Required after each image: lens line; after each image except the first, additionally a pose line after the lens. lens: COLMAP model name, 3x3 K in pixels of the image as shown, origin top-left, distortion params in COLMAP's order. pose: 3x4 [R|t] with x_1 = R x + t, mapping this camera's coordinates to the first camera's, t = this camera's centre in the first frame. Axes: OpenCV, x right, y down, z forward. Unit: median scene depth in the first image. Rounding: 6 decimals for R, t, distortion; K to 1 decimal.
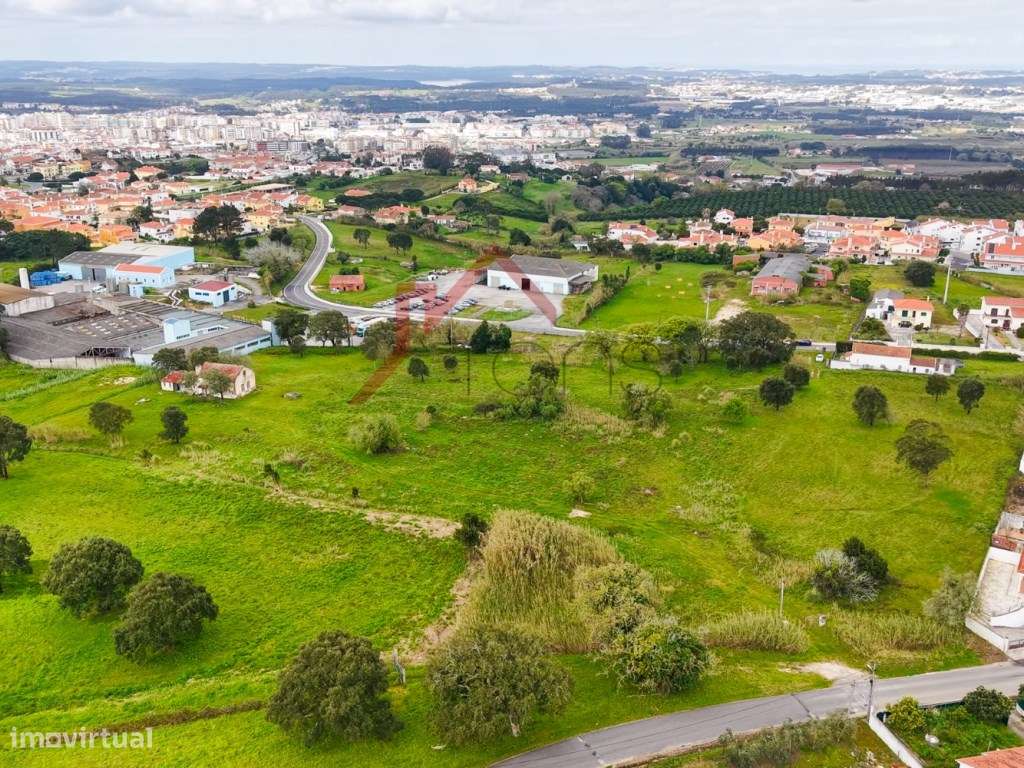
lens RADIAL K [[1002.0, 0, 508.4], [0, 1002.0, 367.9], [0, 0, 1]] dist [0.137447, -0.352665]
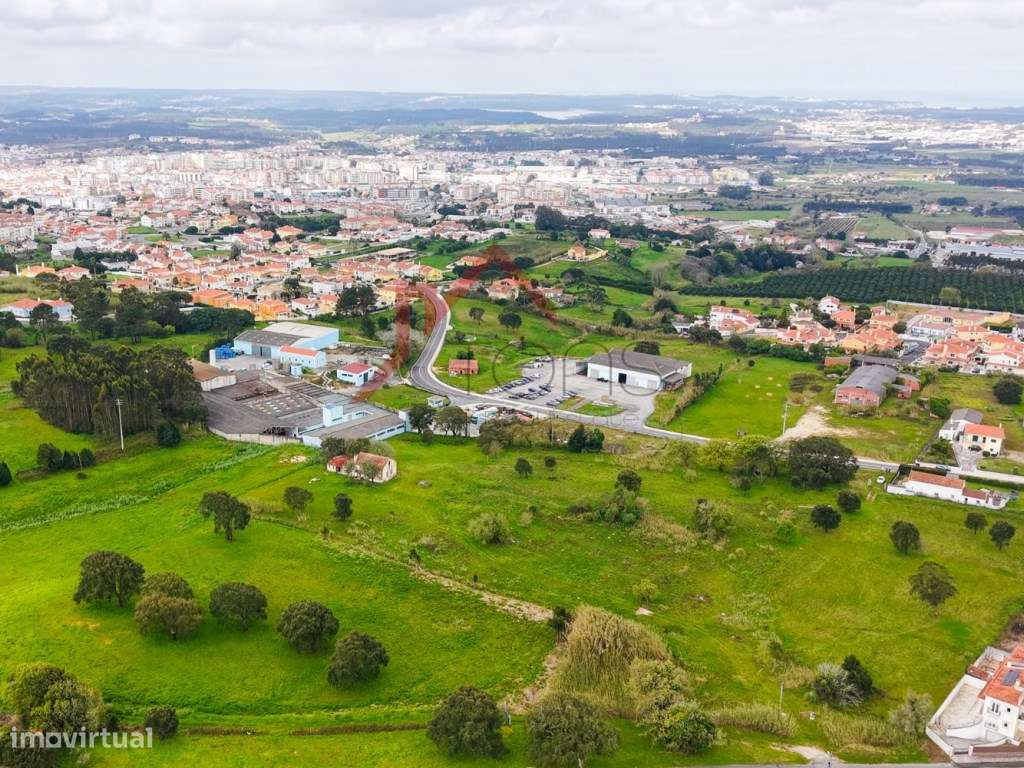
lens RADIAL K [[1024.9, 0, 408.1], [0, 1024.9, 385.6], [0, 0, 1]] dist [0.075306, -0.134191]
pose [[0.979347, 0.060883, -0.192802, 0.003808], [-0.063022, 0.998000, -0.004974, -0.042903], [0.192114, 0.017022, 0.981225, -0.134345]]
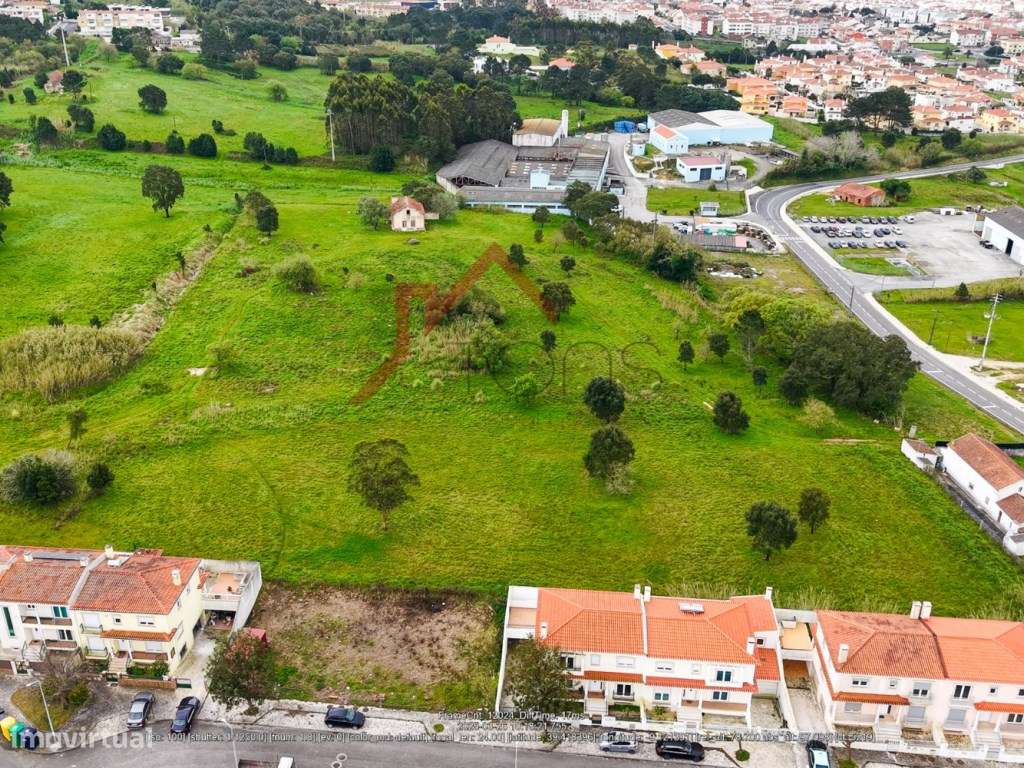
lens RADIAL K [[996.7, 0, 508.5], [0, 996.7, 384.3], [0, 0, 1]] dist [0.052004, -0.095240]
pose [[0.447143, 0.378764, -0.810309, 0.375889], [-0.265138, 0.921329, 0.284350, -0.080363], [0.854263, 0.087699, 0.512391, 0.257674]]
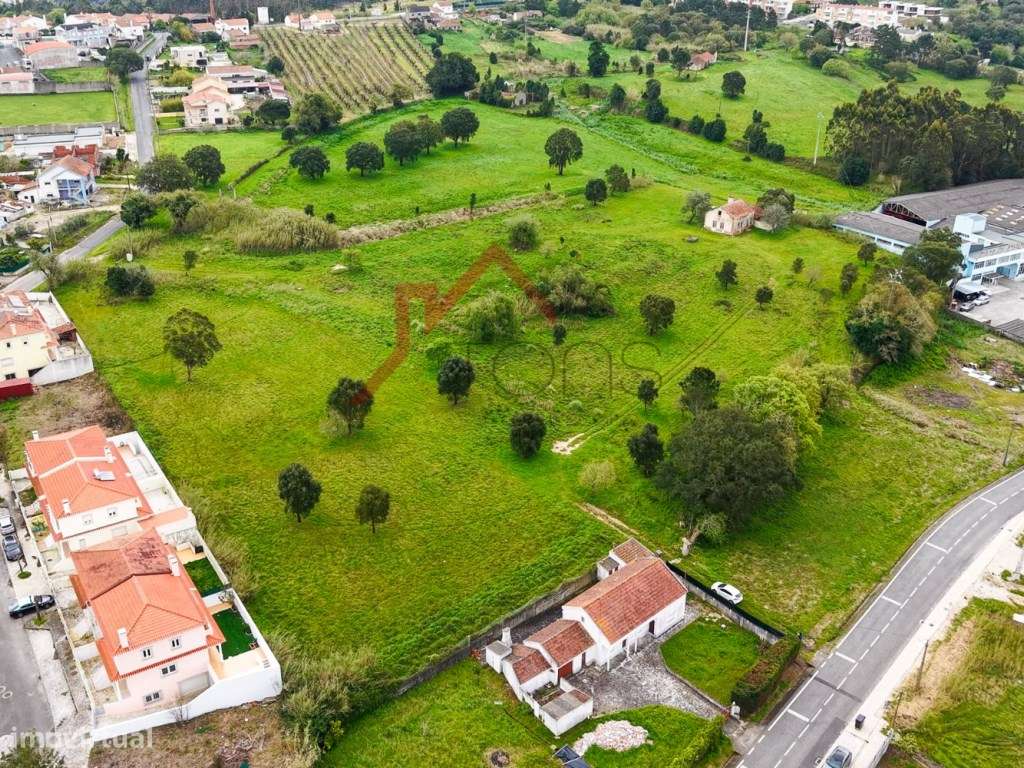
lens RADIAL K [[999.7, 0, 507.5], [0, 999.7, 383.8], [0, 0, 1]] dist [0.028178, -0.034111]
pose [[-0.444908, 0.379139, -0.811363, 0.395910], [-0.261645, 0.811415, 0.522636, -0.174375], [0.856504, 0.444814, -0.261805, 0.566135]]
